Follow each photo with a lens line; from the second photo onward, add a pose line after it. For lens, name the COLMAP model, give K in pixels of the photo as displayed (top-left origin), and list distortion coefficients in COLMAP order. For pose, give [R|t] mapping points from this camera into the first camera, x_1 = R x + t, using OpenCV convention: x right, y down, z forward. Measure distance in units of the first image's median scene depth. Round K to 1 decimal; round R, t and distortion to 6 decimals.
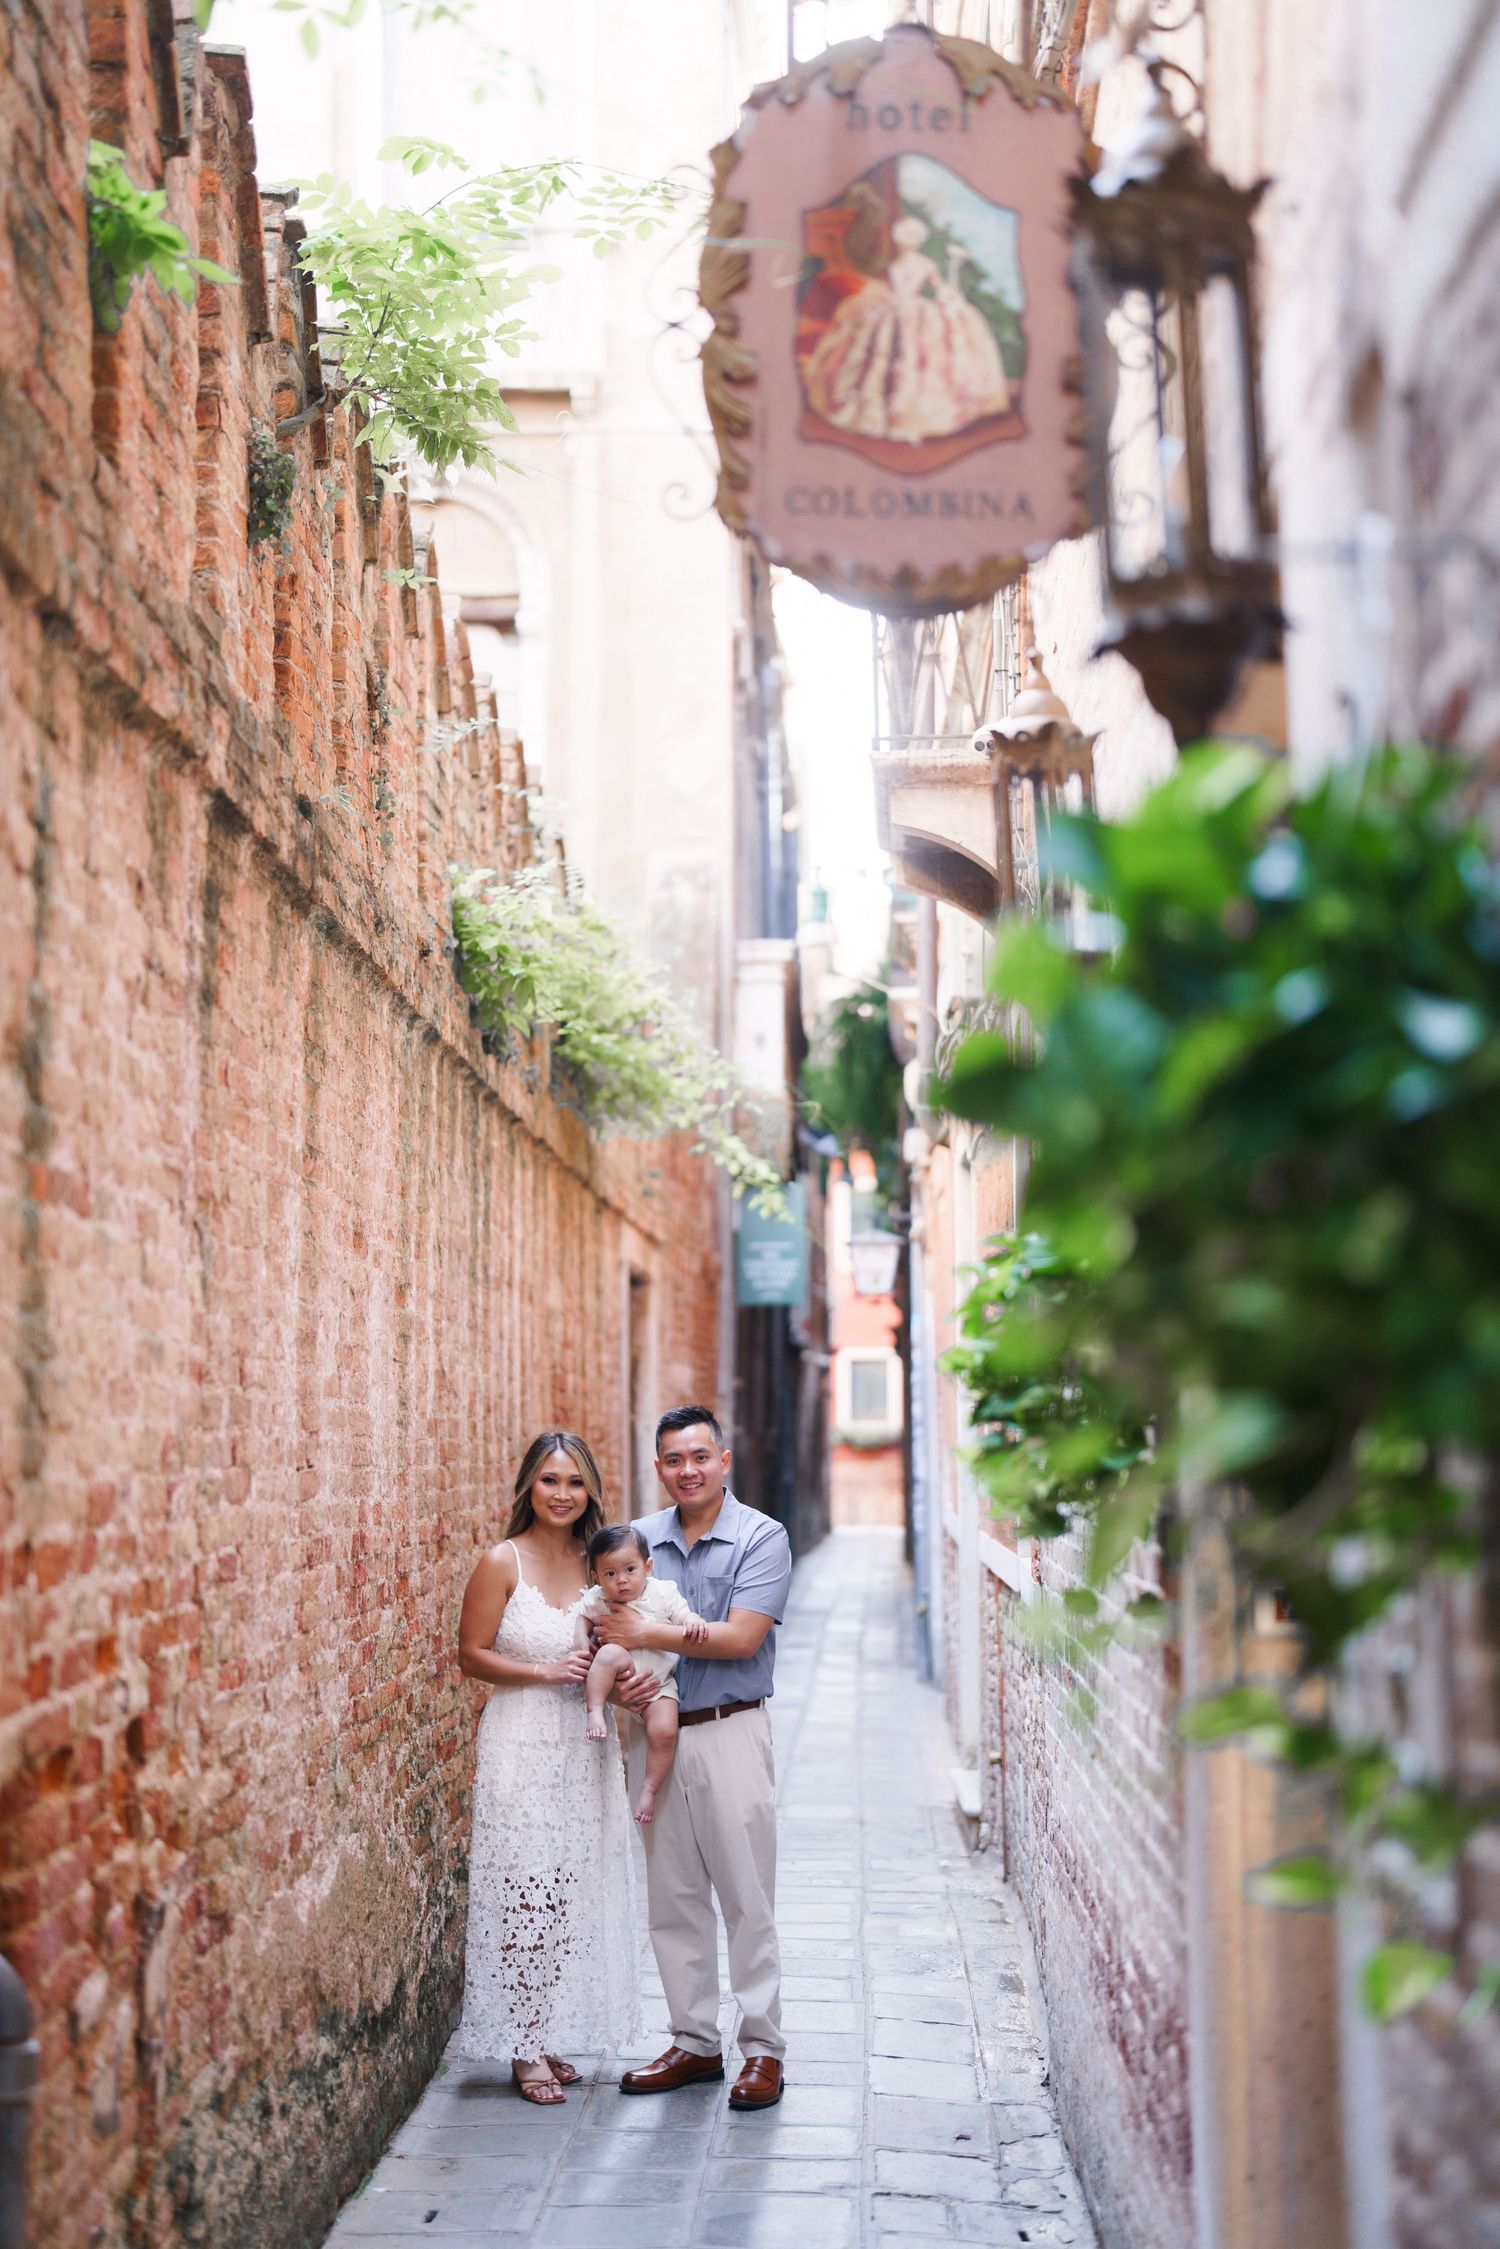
lens RADIAL K [[3111.6, 0, 756.3], [0, 3111.6, 1123.1], [0, 0, 1]] dist [-0.144210, 1.038127]
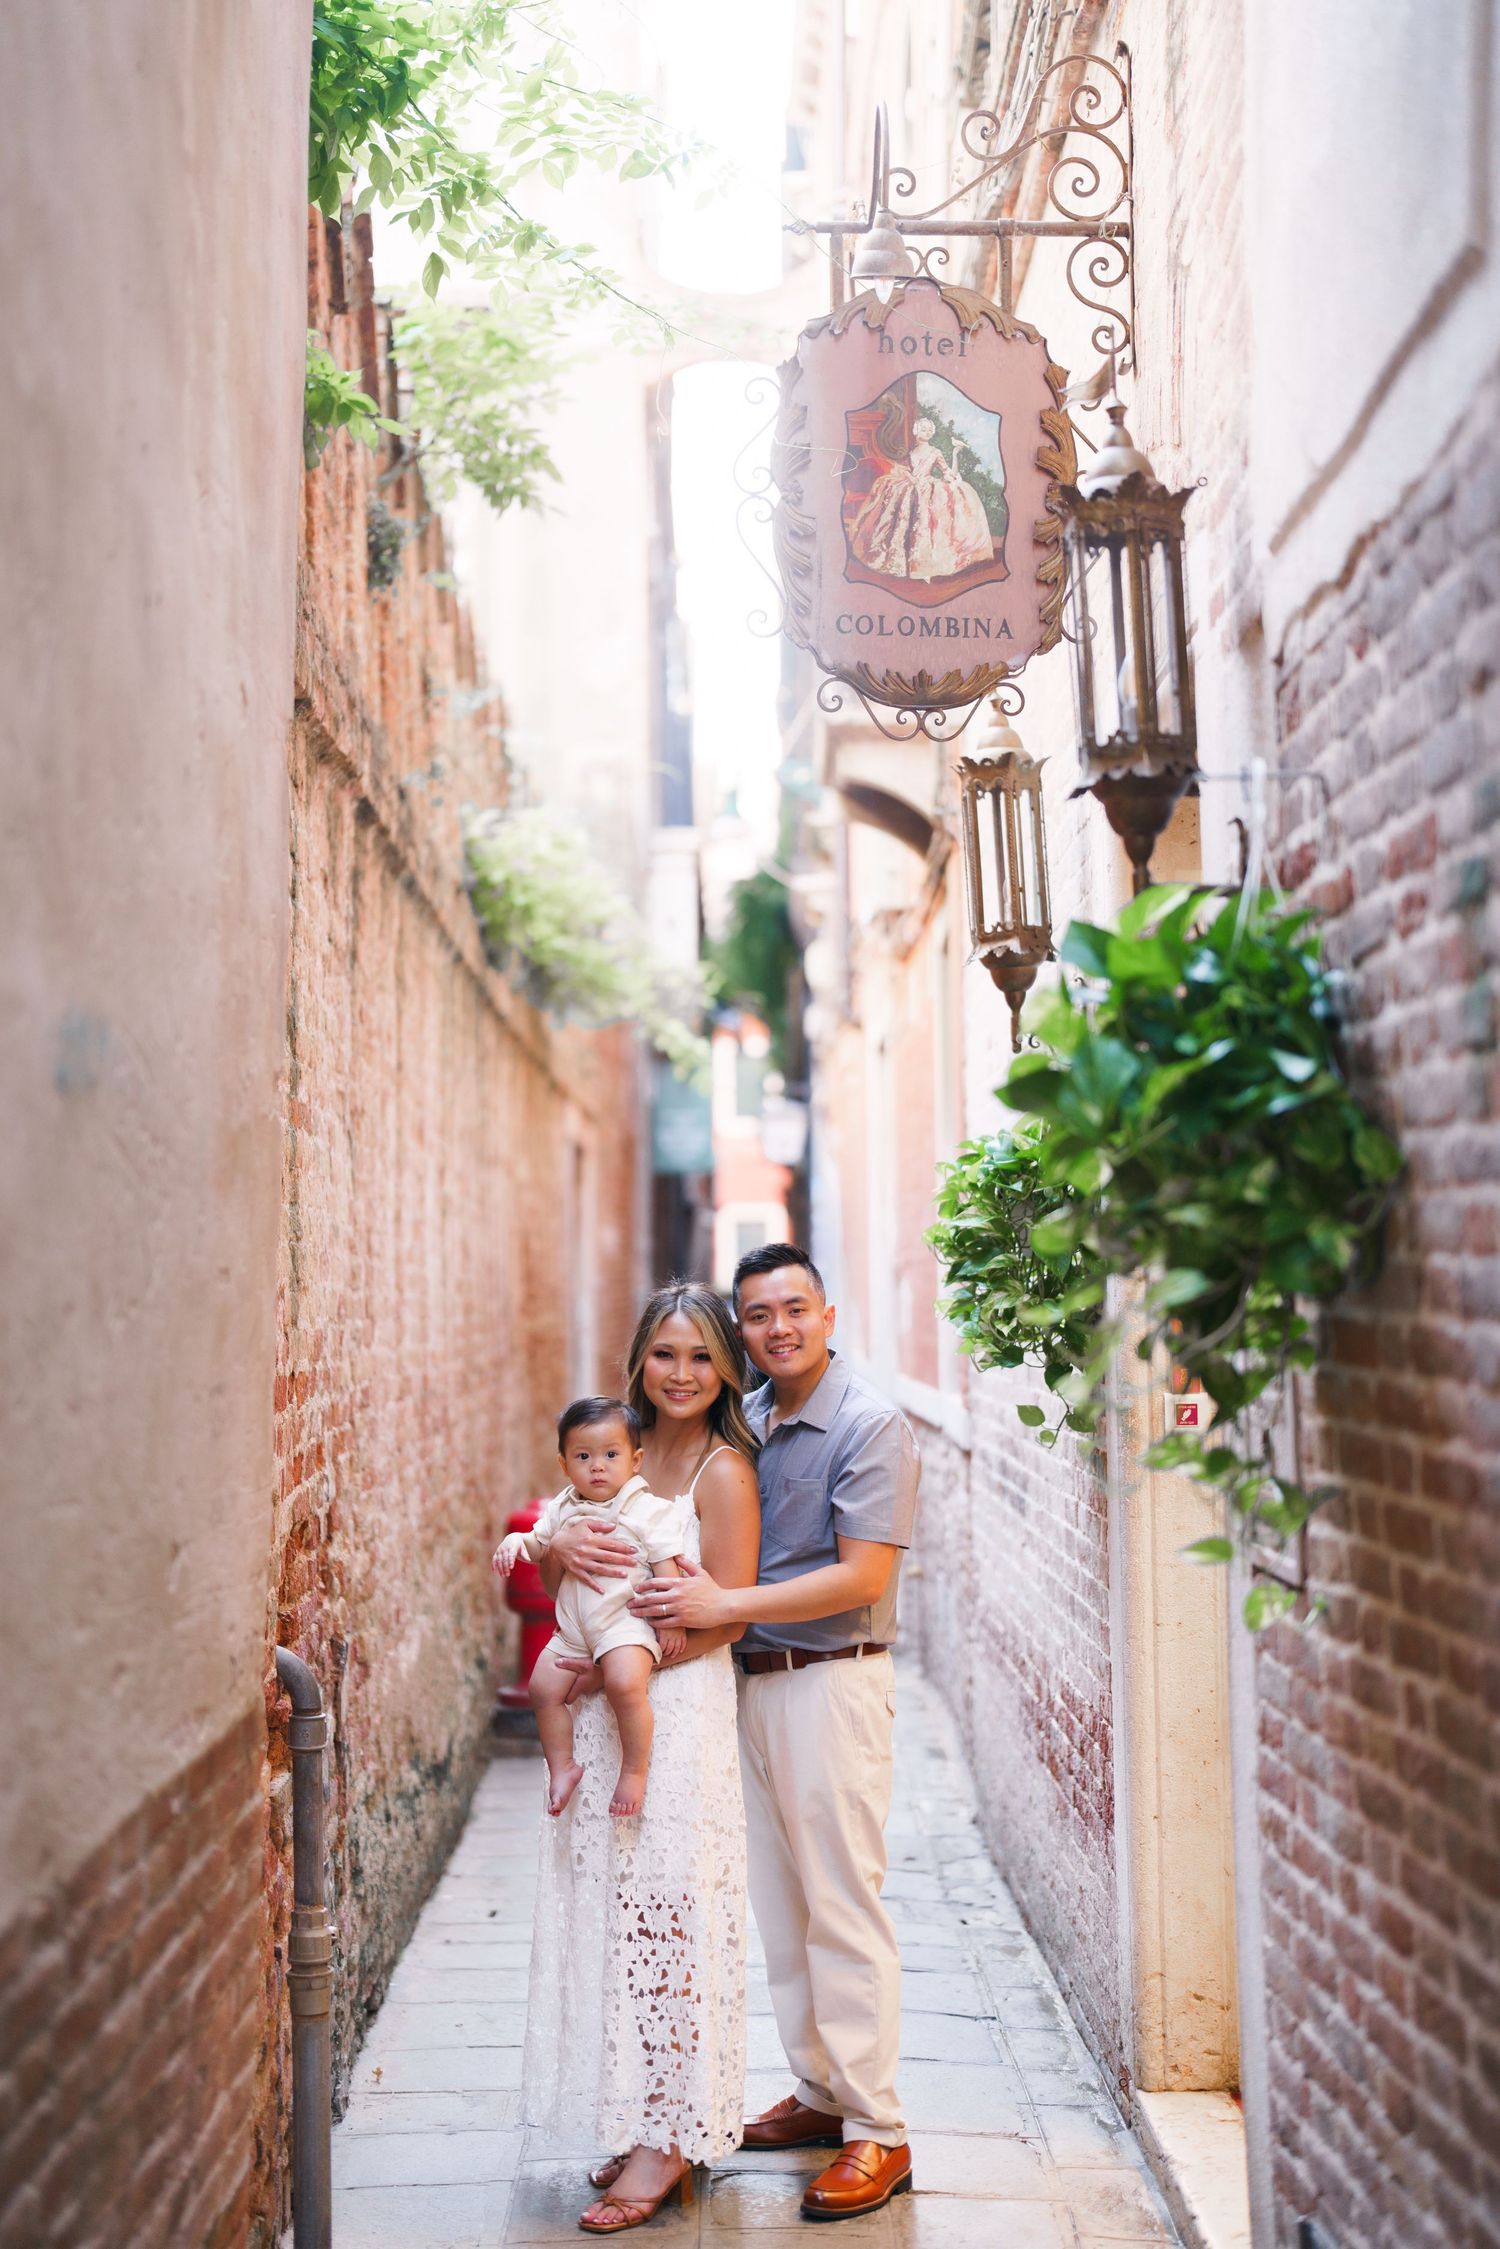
lens RADIAL K [[3111.6, 0, 756.3], [0, 3111.6, 1123.1], [0, 0, 1]] dist [-0.144210, 1.038127]
pose [[0.999119, -0.003670, 0.041806, -0.065529], [0.001754, 0.998951, 0.045767, -0.030935], [-0.041930, -0.045654, 0.998077, -0.308670]]
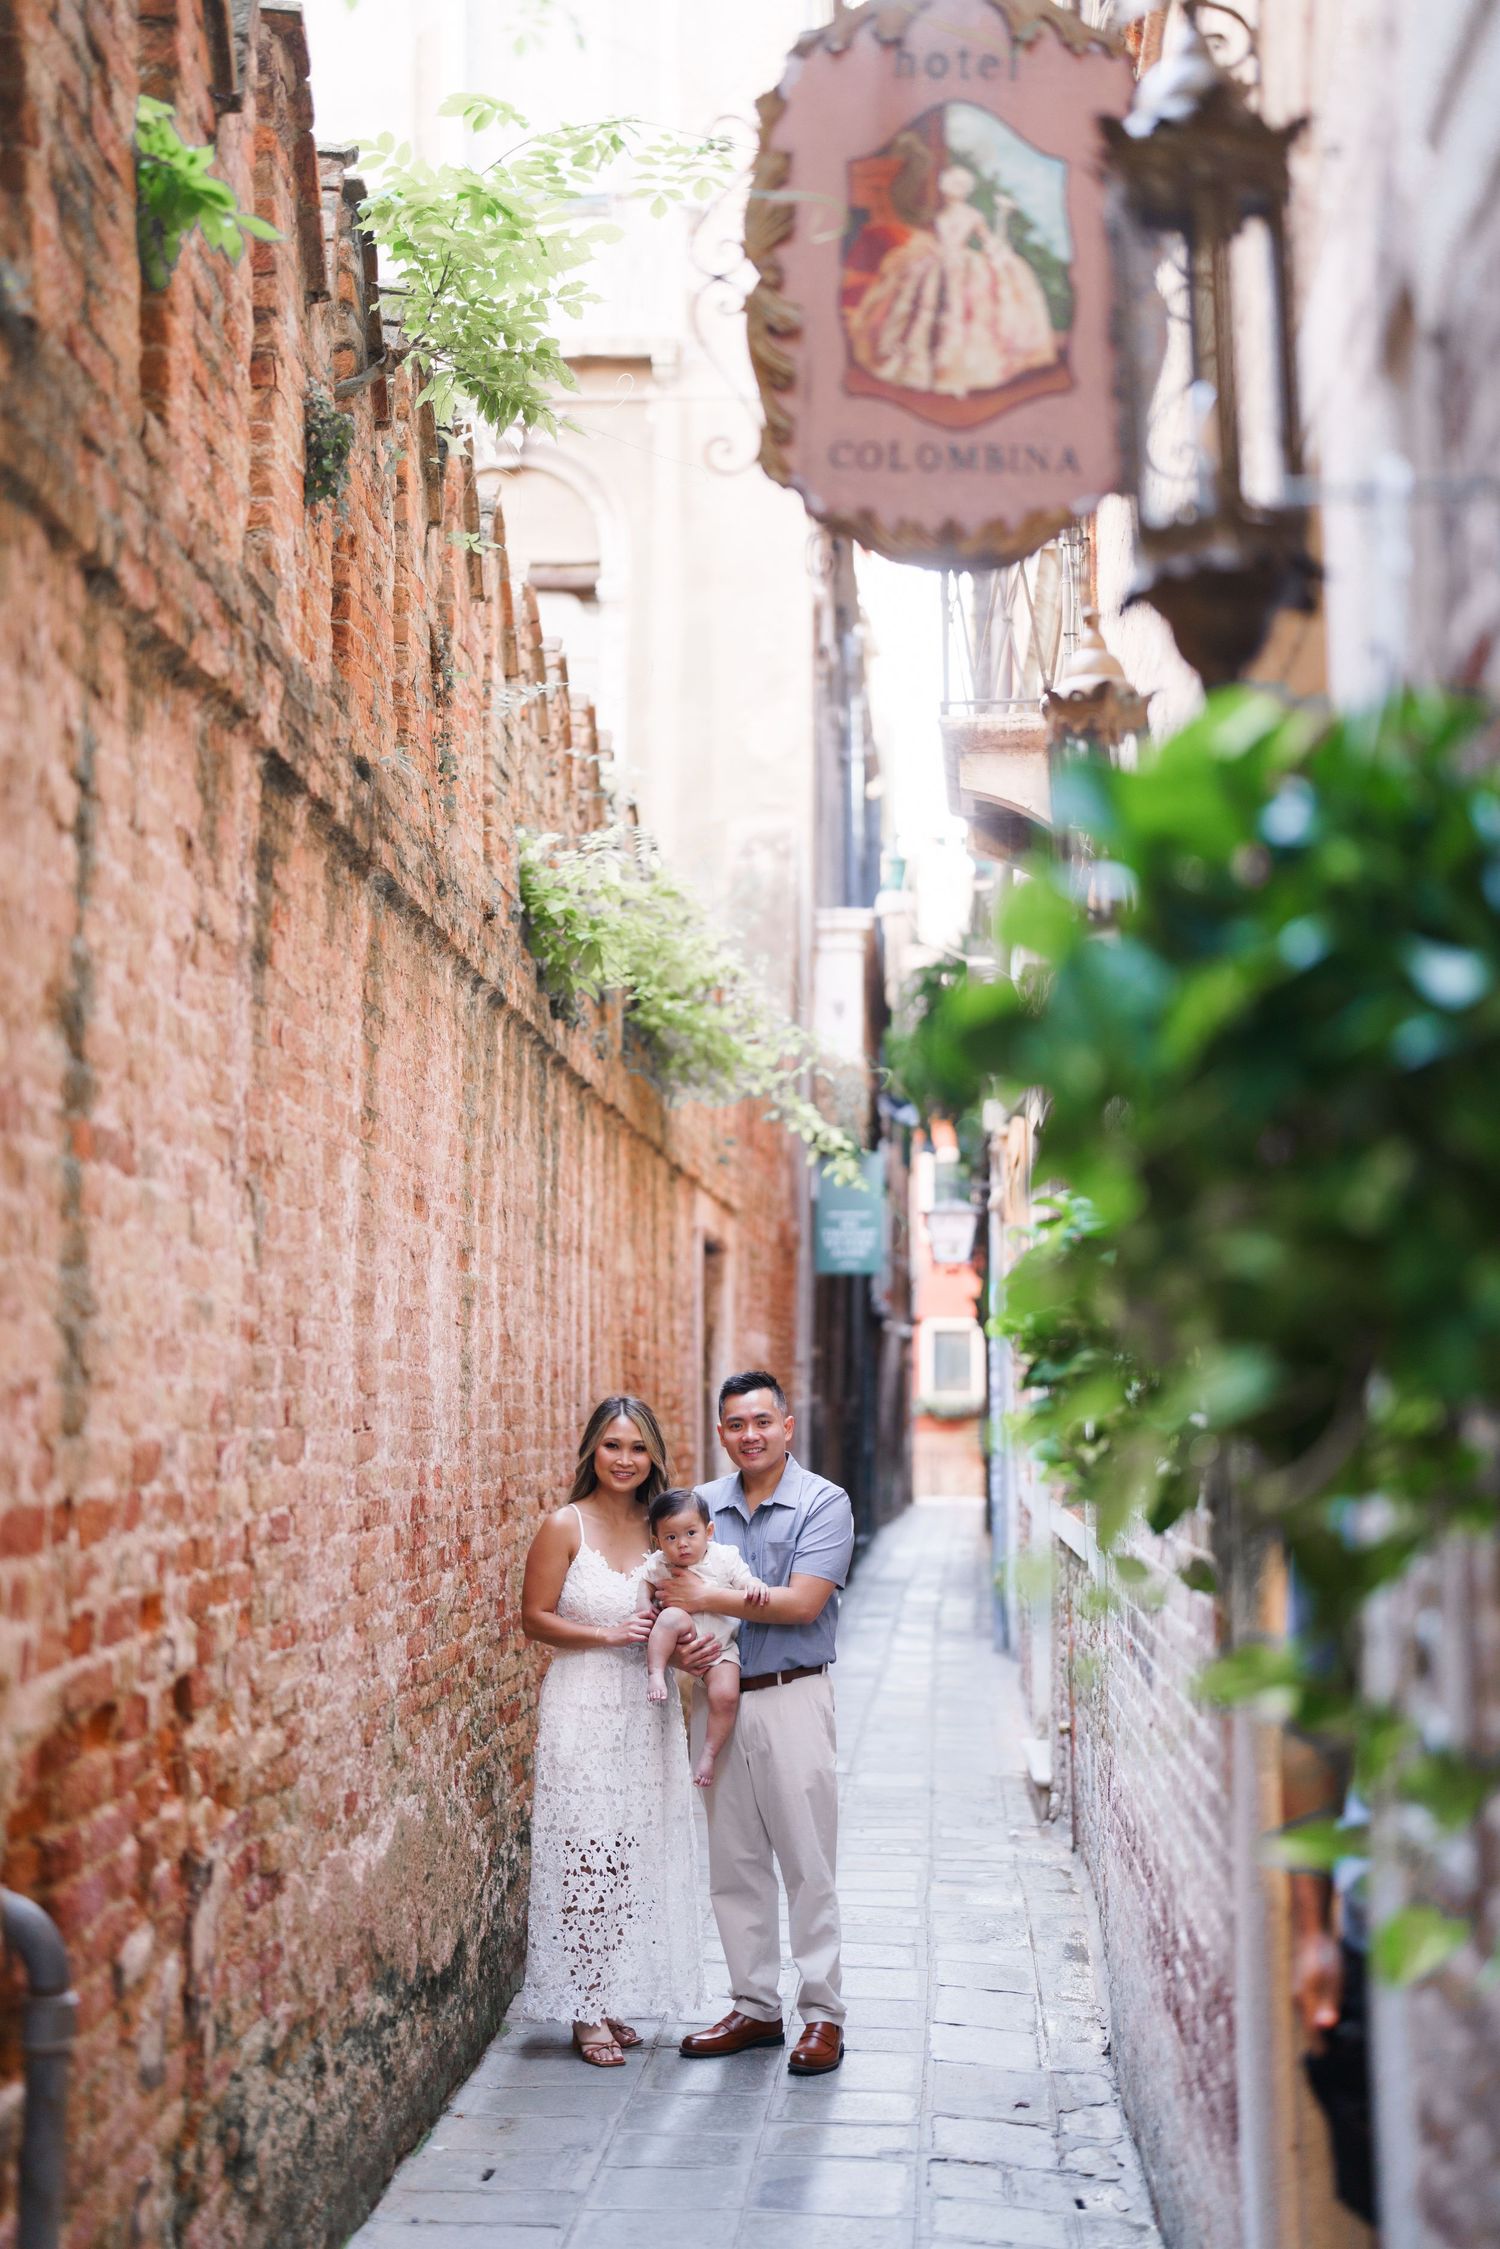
lens RADIAL K [[3111.6, 0, 756.3], [0, 3111.6, 1123.1], [0, 0, 1]] dist [-0.144210, 1.038127]
pose [[0.999603, 0.004131, -0.027854, 0.011131], [-0.003868, 0.999947, 0.009498, 0.002779], [0.027892, -0.009387, 0.999567, 0.004785]]
